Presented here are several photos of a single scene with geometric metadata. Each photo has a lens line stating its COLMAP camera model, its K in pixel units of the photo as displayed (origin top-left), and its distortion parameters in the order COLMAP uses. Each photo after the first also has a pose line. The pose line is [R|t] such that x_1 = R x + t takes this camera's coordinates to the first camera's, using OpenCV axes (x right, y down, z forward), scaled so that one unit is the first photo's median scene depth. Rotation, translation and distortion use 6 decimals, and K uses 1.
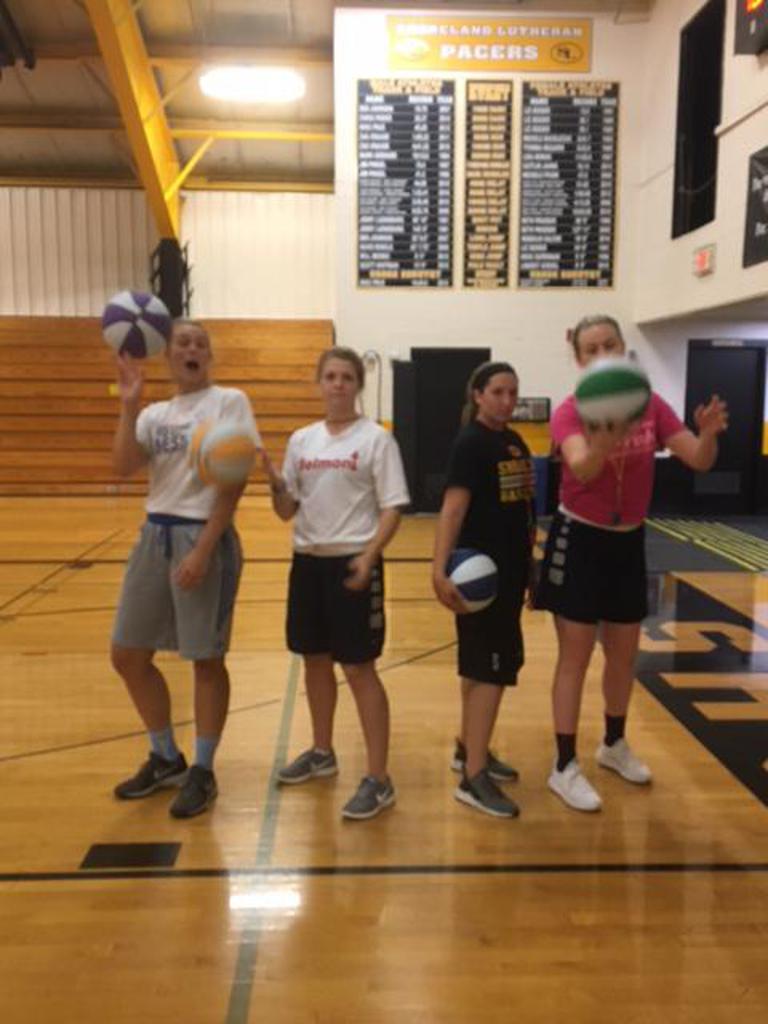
lens RADIAL K [[999.1, 0, 380.3], [0, 999.1, 512.2], [0, 0, 1]] dist [0.024423, 0.000000]
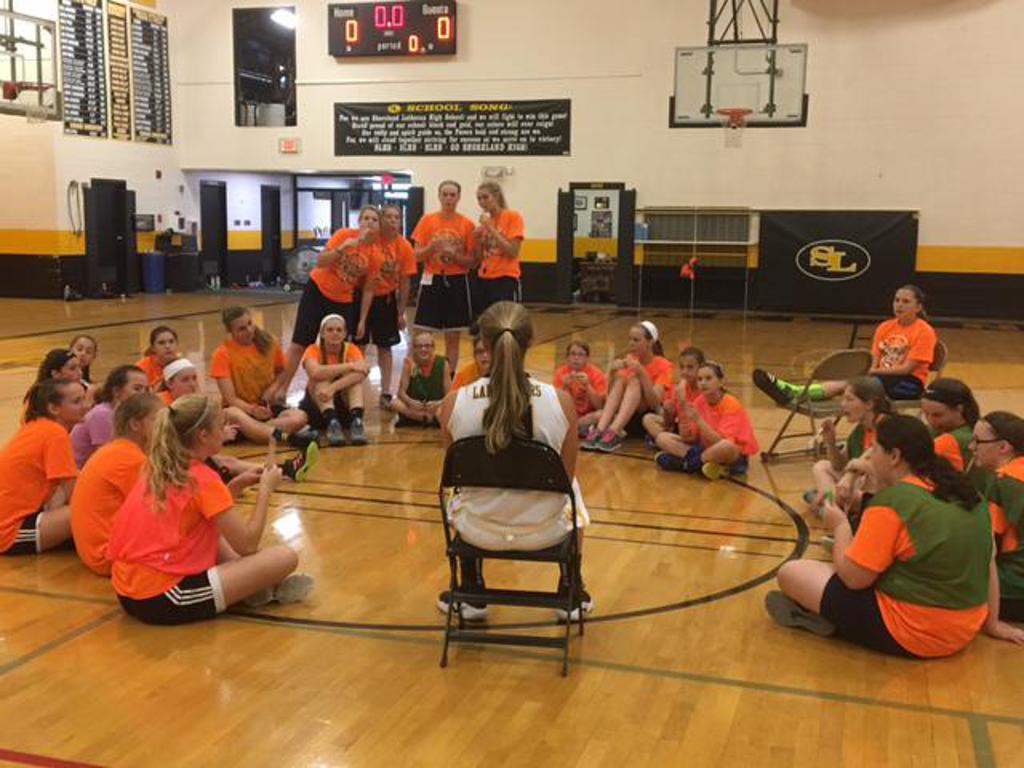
lens RADIAL K [[1252.5, 0, 513.9], [0, 1252.5, 382.0], [0, 0, 1]] dist [0.022543, 0.000000]
pose [[0.351534, -0.112235, 0.929423, -1.479349], [0.093830, 0.992013, 0.084304, 0.030608], [-0.931461, 0.057572, 0.359257, -0.198033]]
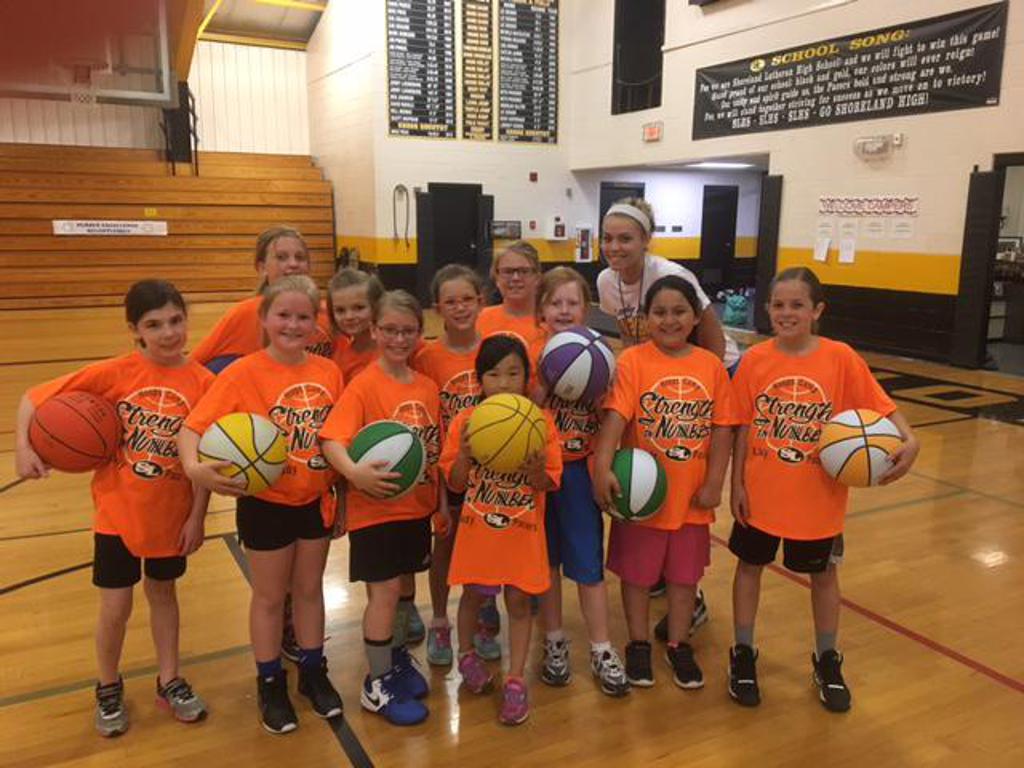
lens RADIAL K [[861.8, 0, 503.5], [0, 861.8, 405.4], [0, 0, 1]] dist [0.014892, -0.041599]
pose [[0.901673, -0.085205, 0.423941, -0.401574], [0.045315, 0.993615, 0.103322, 0.019078], [-0.430038, -0.073952, 0.899777, -0.116550]]
